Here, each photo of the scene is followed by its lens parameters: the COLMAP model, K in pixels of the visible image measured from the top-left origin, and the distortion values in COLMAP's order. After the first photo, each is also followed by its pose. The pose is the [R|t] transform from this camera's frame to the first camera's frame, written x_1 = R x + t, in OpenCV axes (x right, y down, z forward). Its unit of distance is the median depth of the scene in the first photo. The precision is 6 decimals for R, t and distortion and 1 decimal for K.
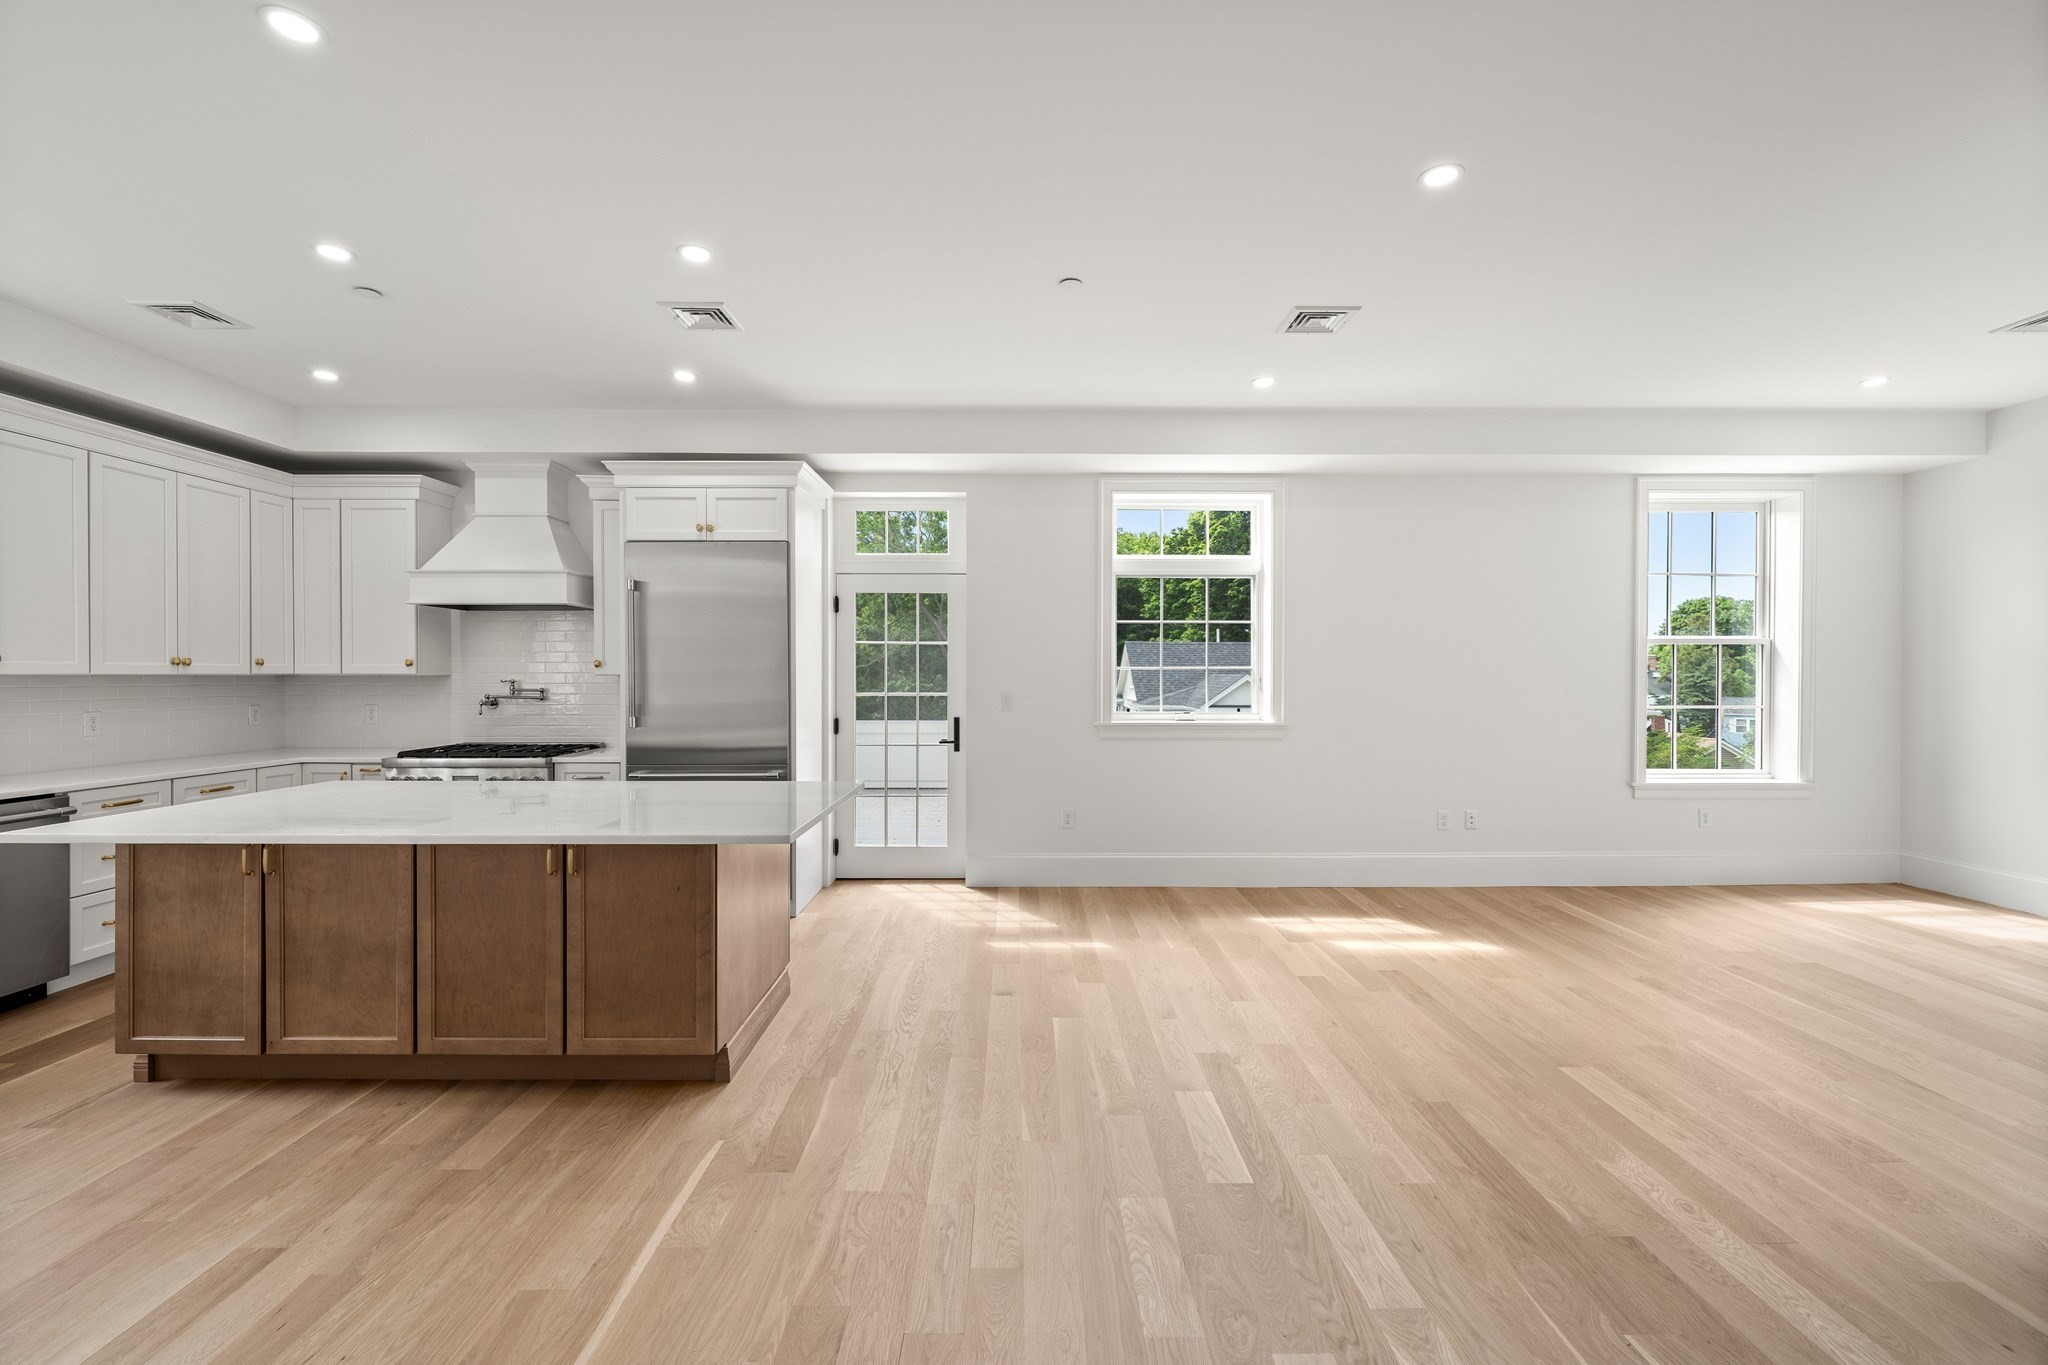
lens RADIAL K [[847.7, 0, 1020.0], [0, 847.7, 681.6], [0, 0, 1]] dist [-0.000571, -0.000095]
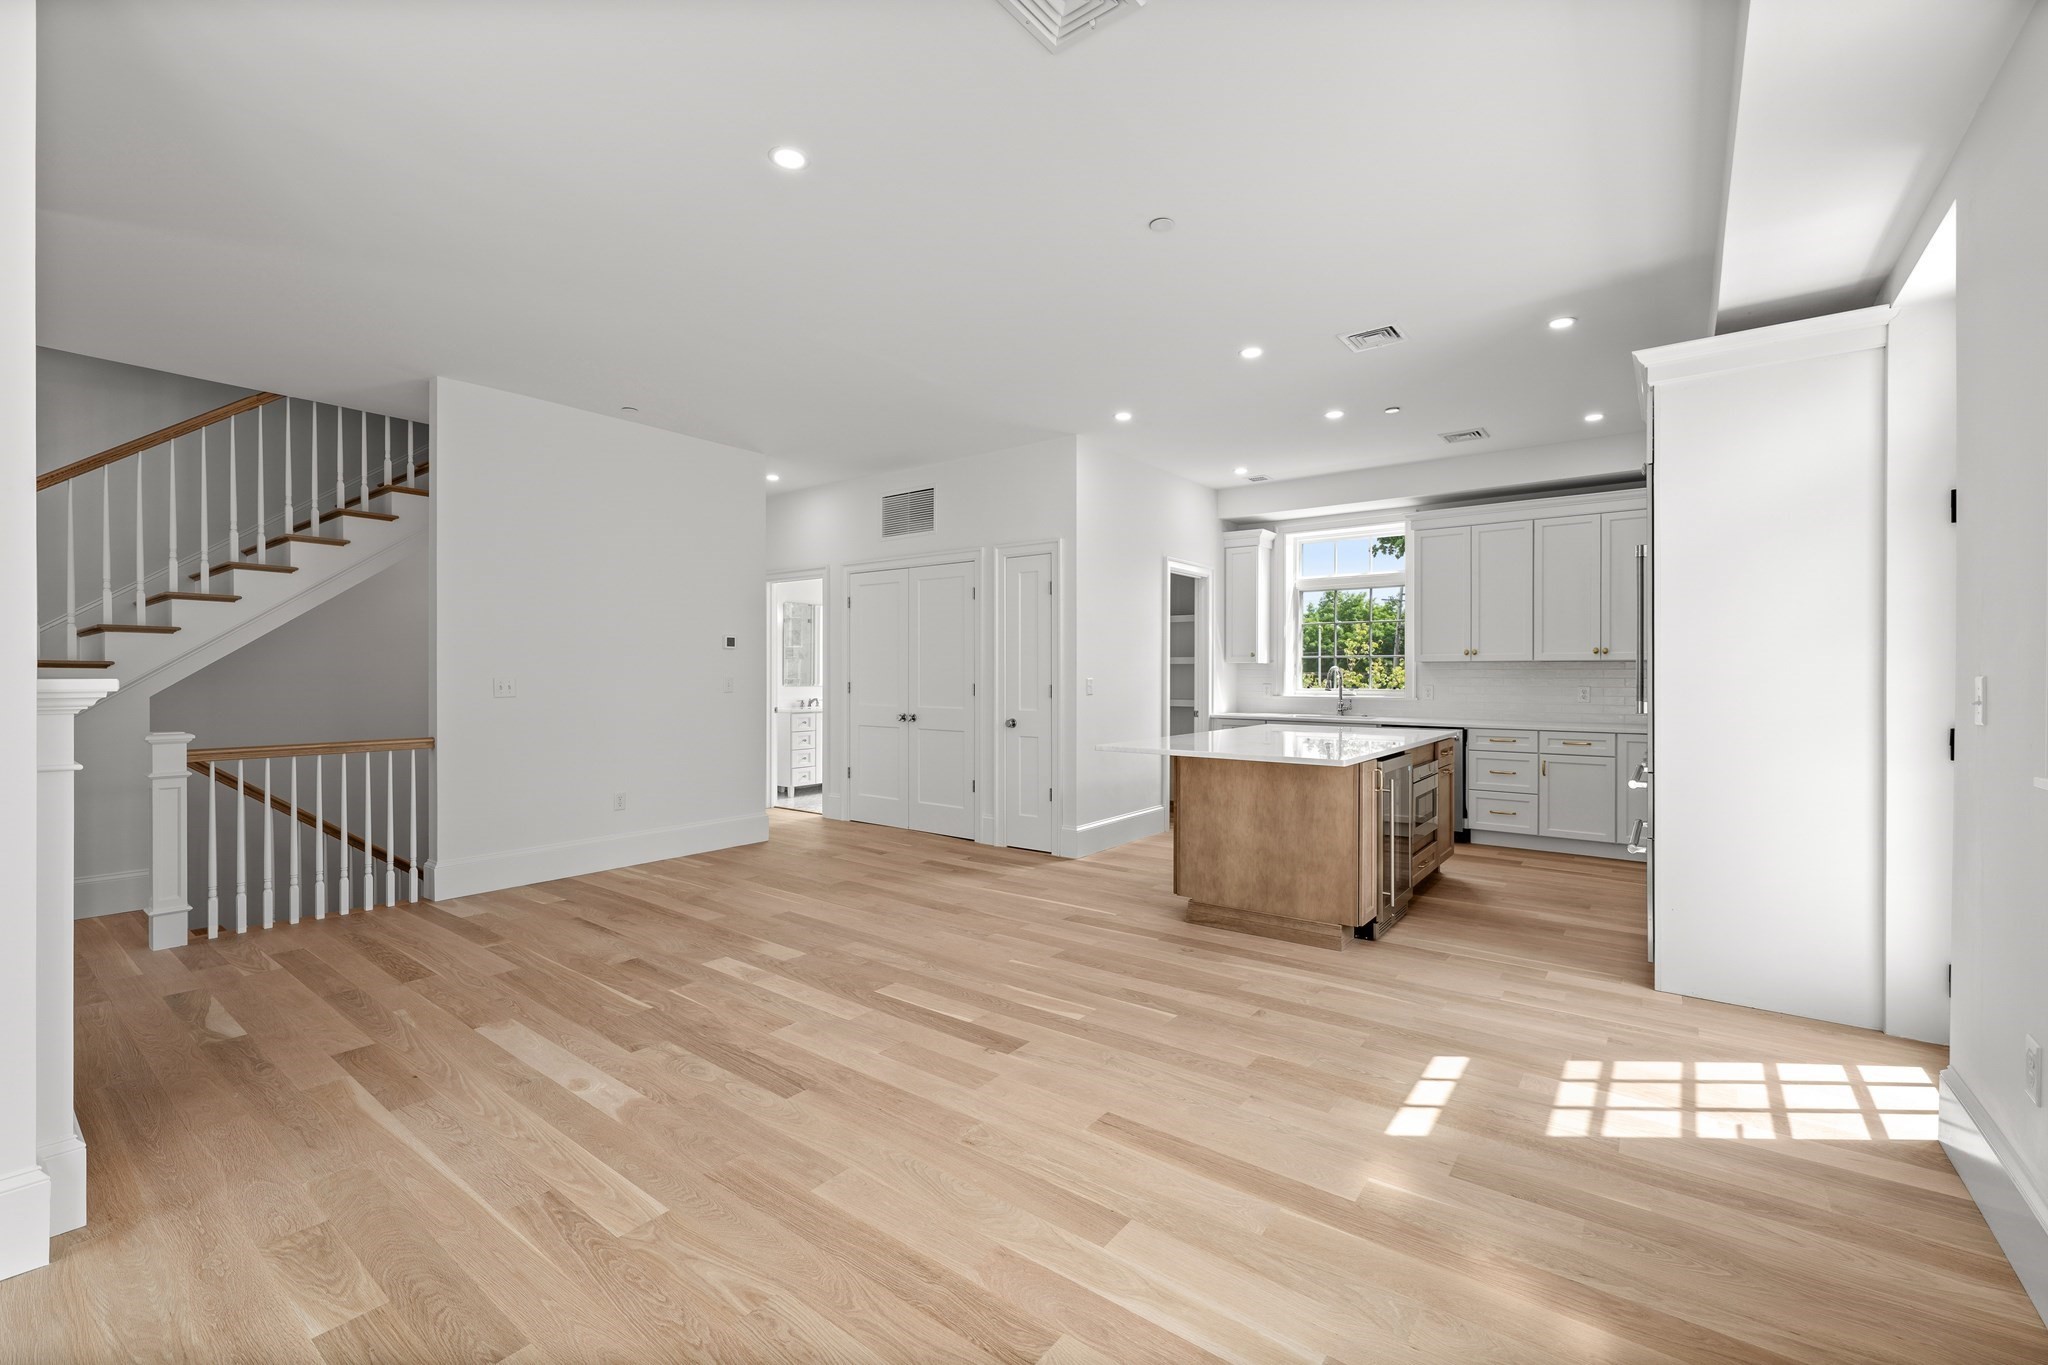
lens RADIAL K [[863.1, 0, 1021.6], [0, 863.1, 674.7], [0, 0, 1]] dist [-0.000071, -0.000130]
pose [[-0.615213, -0.002291, -0.788358, 0.630746], [-0.009947, 0.999939, 0.004856, 0.015670], [0.788299, 0.010829, -0.615198, 1.027581]]
